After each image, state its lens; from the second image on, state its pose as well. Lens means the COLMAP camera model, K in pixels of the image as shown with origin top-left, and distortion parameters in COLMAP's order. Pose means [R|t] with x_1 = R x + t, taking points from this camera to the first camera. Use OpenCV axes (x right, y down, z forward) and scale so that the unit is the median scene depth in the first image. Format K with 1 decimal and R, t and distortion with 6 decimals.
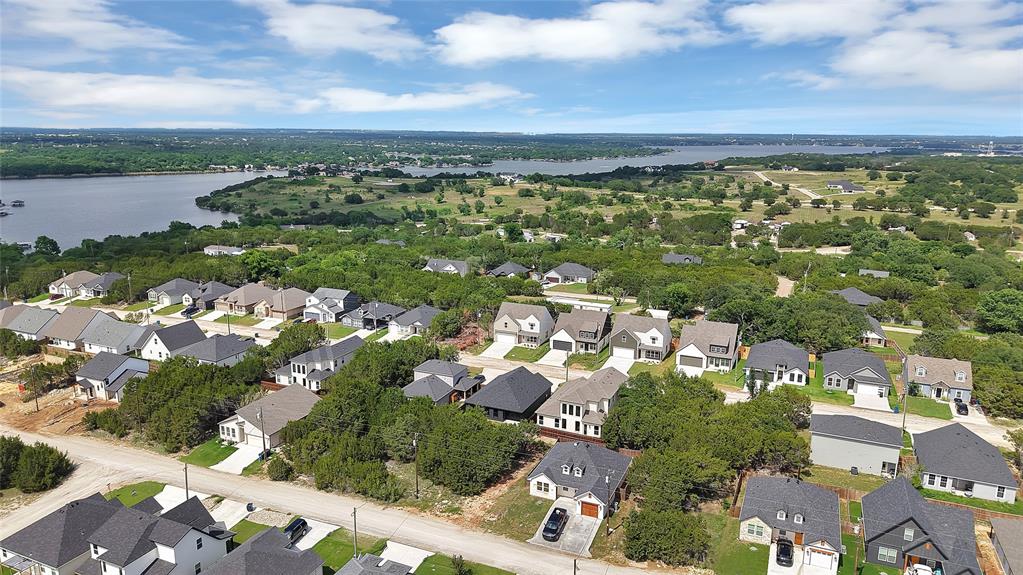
lens RADIAL K [[698.9, 0, 511.5], [0, 698.9, 287.5], [0, 0, 1]] dist [0.077674, -0.116350]
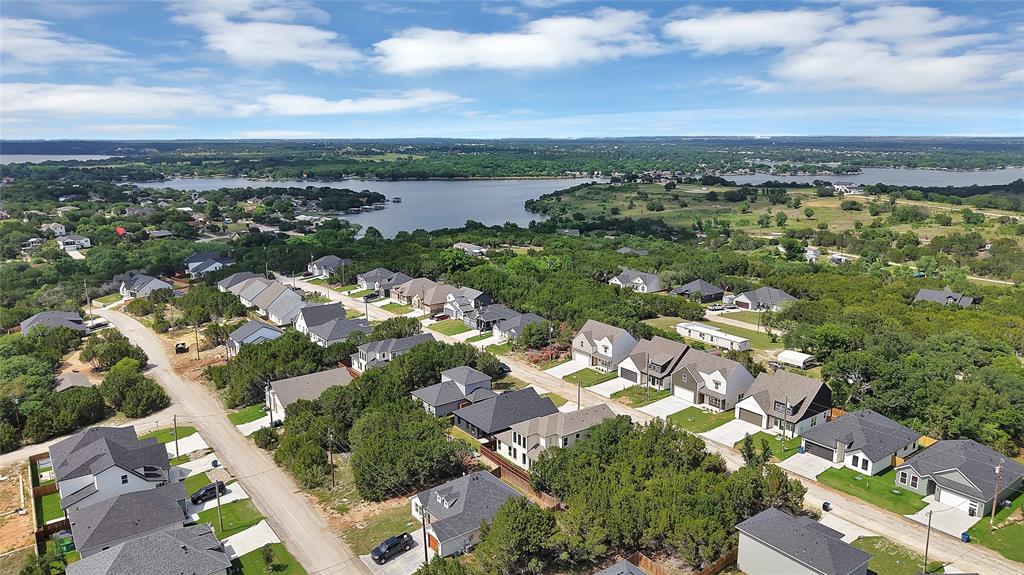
lens RADIAL K [[704.5, 0, 504.5], [0, 704.5, 290.5], [0, 0, 1]] dist [0.022686, -0.005325]
pose [[0.864217, 0.096804, -0.493719, 0.383736], [-0.100006, 0.994786, 0.019998, -0.026815], [0.493081, 0.032092, 0.869391, 0.143150]]
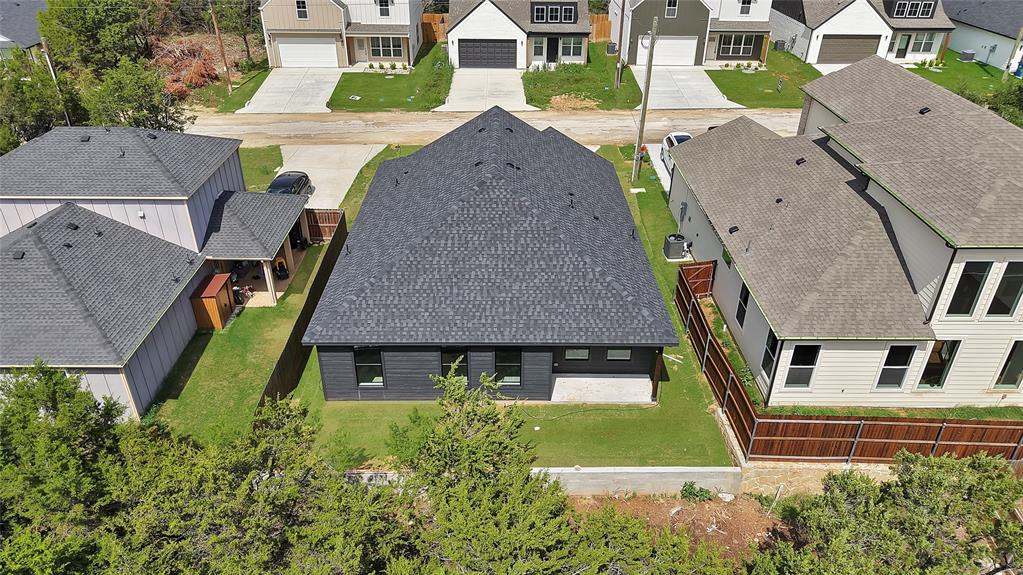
lens RADIAL K [[703.8, 0, 504.0], [0, 703.8, 290.5], [0, 0, 1]] dist [0.022686, -0.005325]
pose [[0.915787, -0.209716, 0.342570, -0.065765], [0.091740, 0.939539, 0.329925, 0.082028], [-0.391048, -0.270713, 0.879657, 0.685691]]
